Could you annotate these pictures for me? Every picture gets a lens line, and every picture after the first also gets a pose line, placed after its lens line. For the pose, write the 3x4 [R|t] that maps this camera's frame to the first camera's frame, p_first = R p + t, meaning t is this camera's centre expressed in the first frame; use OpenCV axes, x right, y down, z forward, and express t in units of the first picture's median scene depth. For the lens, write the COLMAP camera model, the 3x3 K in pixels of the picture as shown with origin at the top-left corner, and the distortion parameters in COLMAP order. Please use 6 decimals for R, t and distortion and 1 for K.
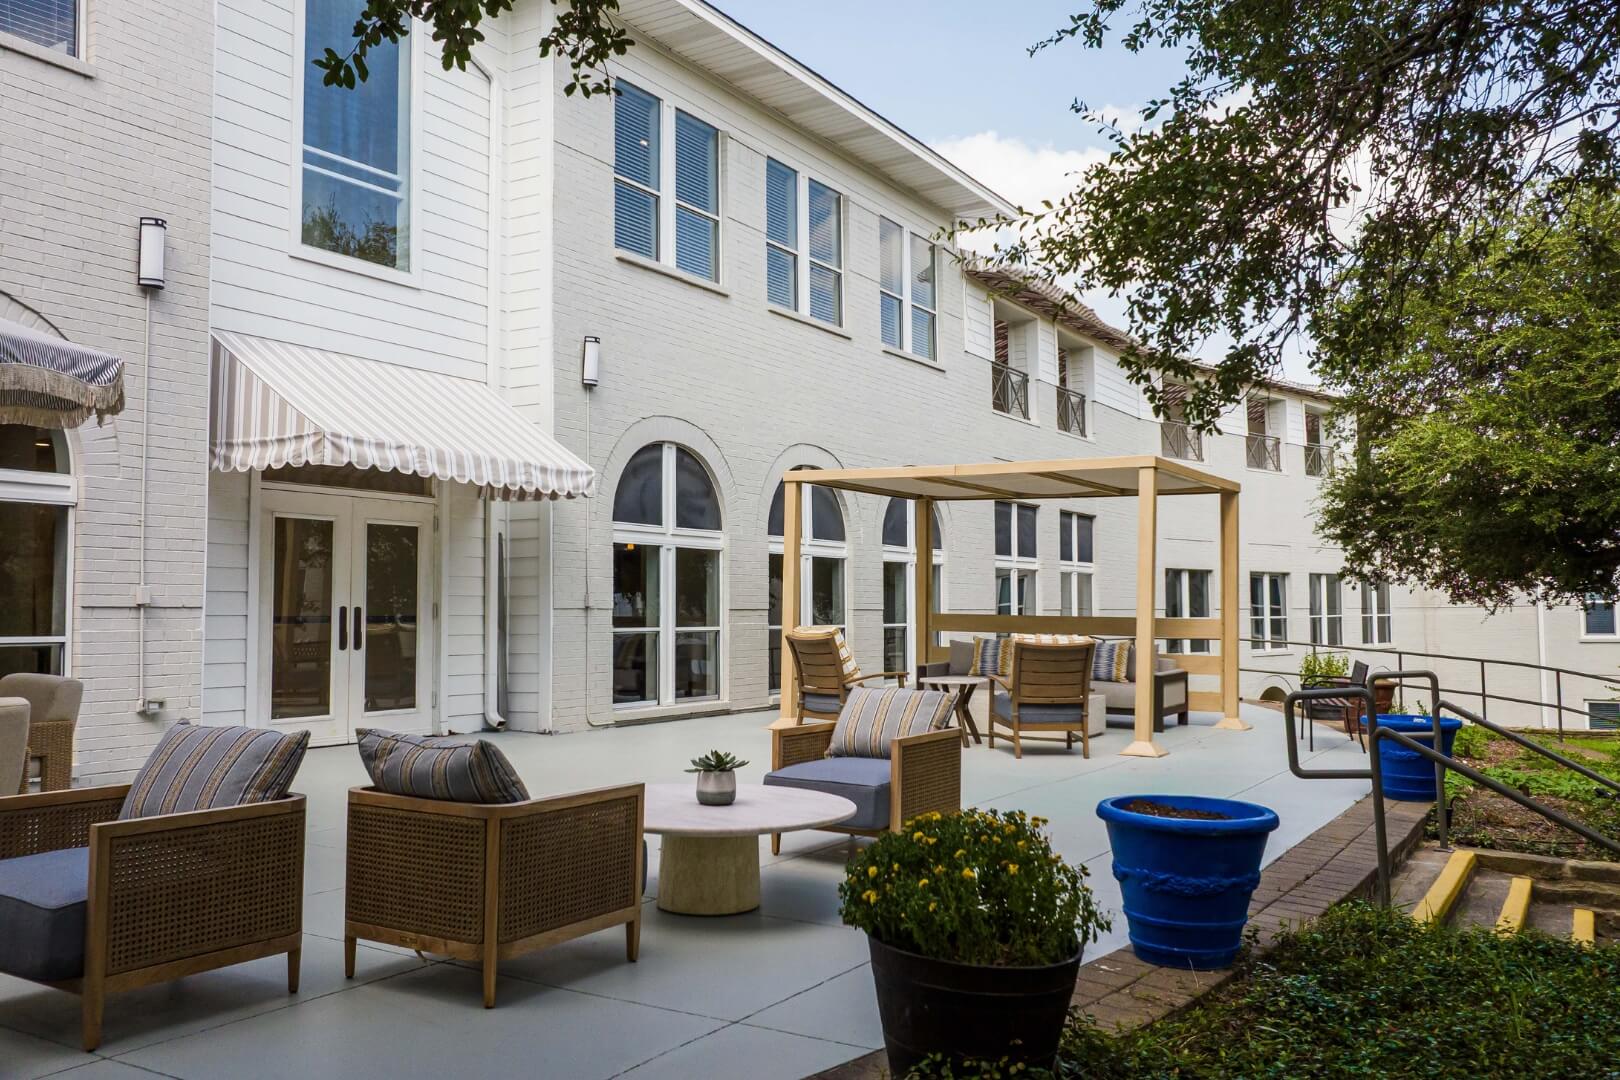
lens RADIAL K [[1532.2, 0, 810.0], [0, 1532.2, 540.0], [0, 0, 1]] dist [-0.000555, -0.000812]
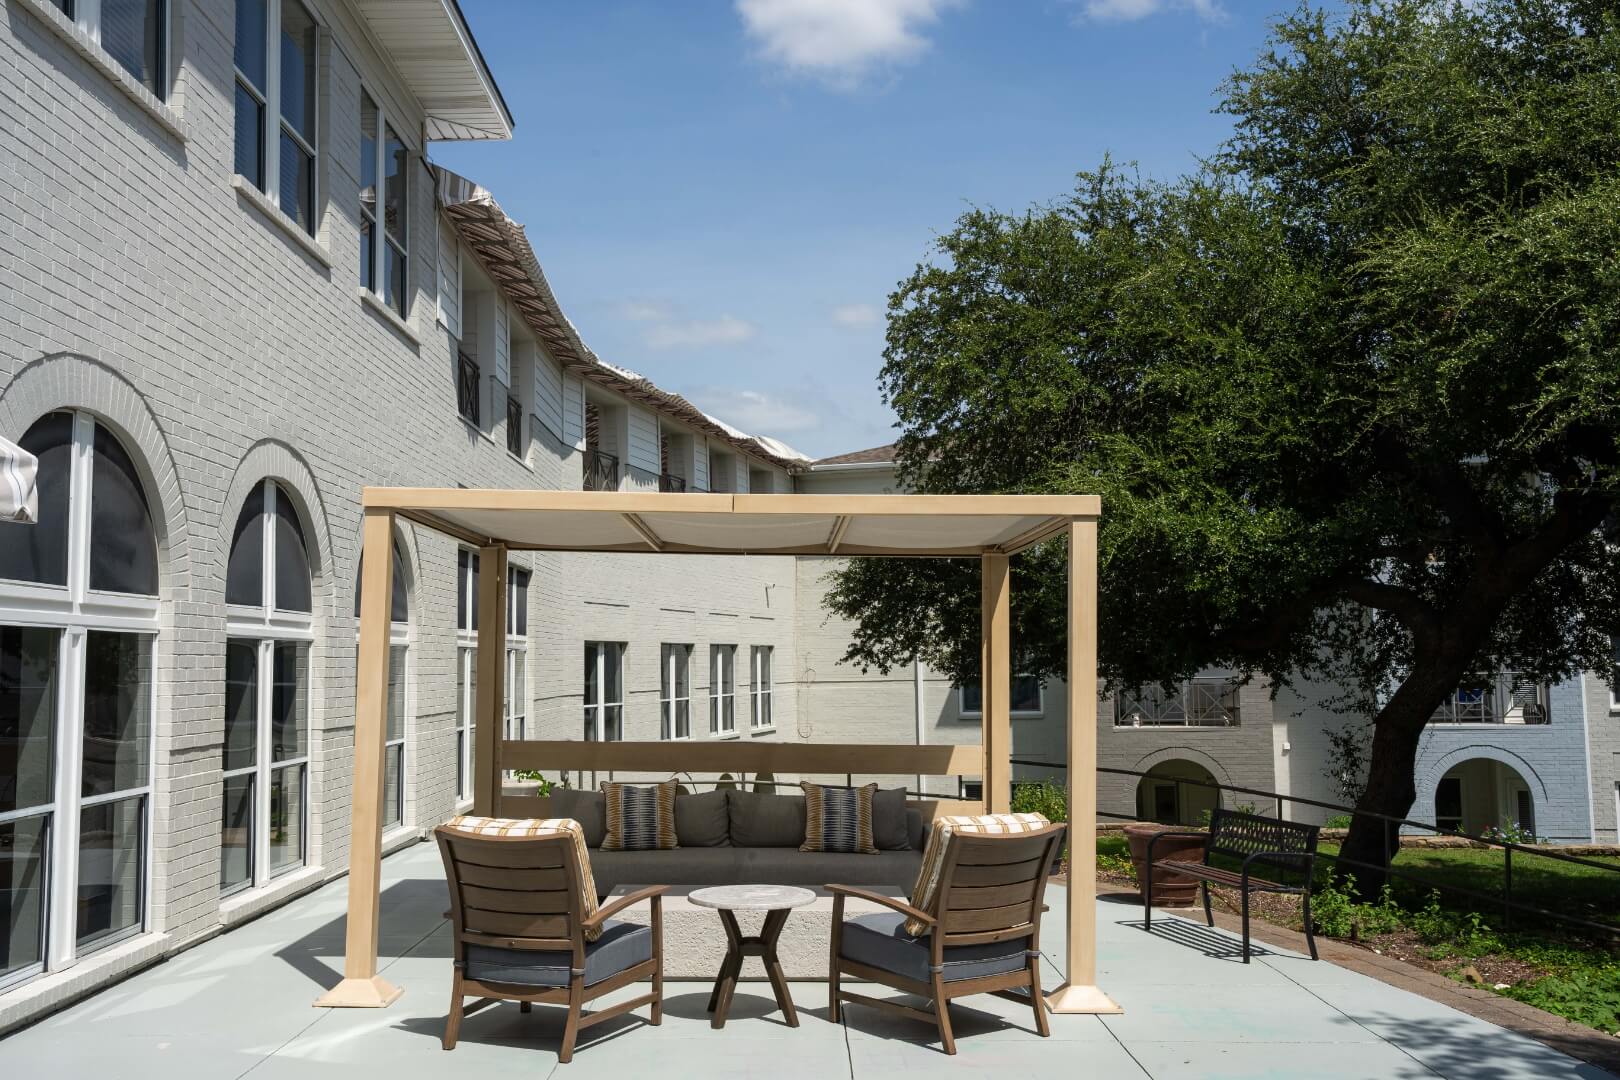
lens RADIAL K [[1532.2, 0, 810.0], [0, 1532.2, 540.0], [0, 0, 1]] dist [-0.000555, -0.000812]
pose [[0.830299, 0.041367, 0.555781, -0.160100], [-0.025922, 0.999029, -0.035632, -0.011980], [-0.556715, 0.015178, 0.830565, 0.452308]]
